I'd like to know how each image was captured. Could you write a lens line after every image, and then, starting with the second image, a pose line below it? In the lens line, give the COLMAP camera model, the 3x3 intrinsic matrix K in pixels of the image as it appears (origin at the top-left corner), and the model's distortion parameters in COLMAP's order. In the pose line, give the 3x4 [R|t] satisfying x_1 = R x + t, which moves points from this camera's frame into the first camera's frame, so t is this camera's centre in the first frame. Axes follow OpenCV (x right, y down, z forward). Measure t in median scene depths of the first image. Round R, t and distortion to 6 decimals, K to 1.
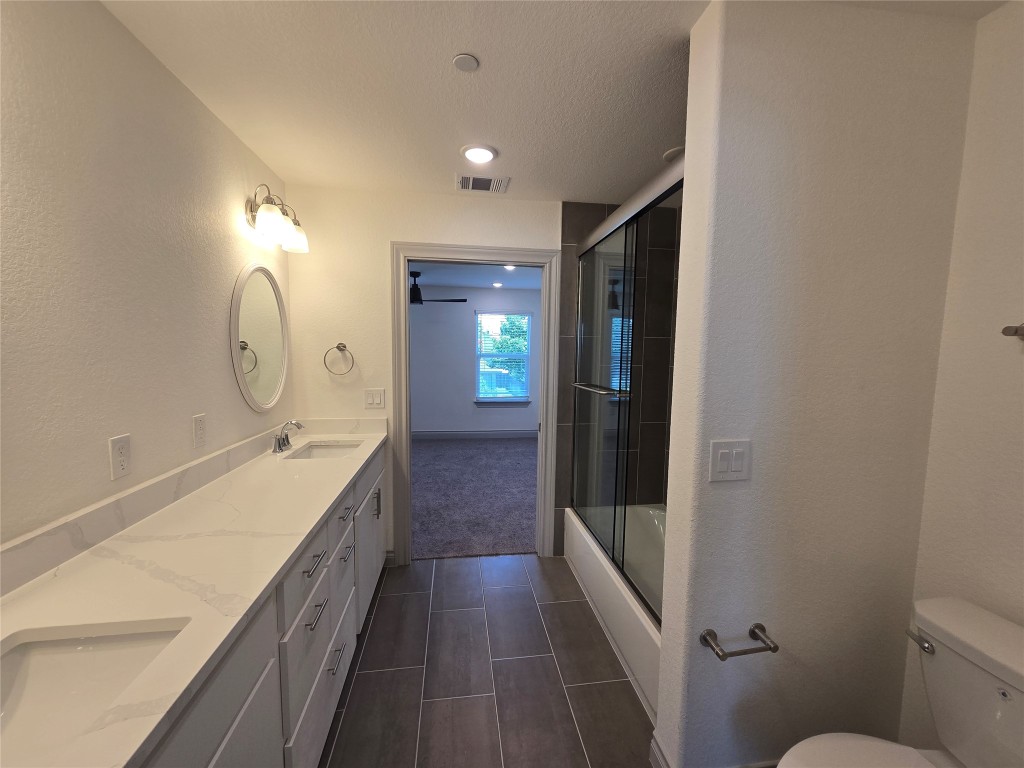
lens RADIAL K [[420.3, 0, 519.8], [0, 420.3, 390.1], [0, 0, 1]] dist [-0.002011, 0.000368]
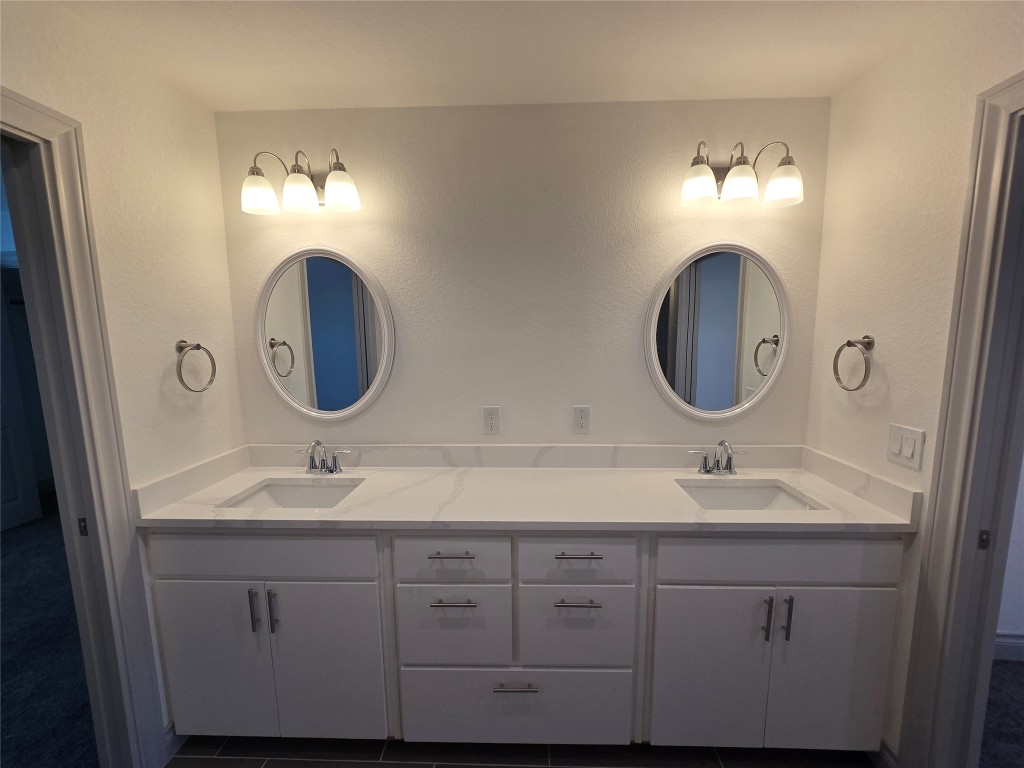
lens RADIAL K [[431.5, 0, 515.6], [0, 431.5, 392.3], [0, 0, 1]] dist [0.003435, 0.000333]
pose [[-0.186749, 0.124460, -0.974492, 0.243708], [-0.086231, 0.986037, 0.142460, -0.078900], [0.978616, 0.110635, -0.173409, 0.642747]]
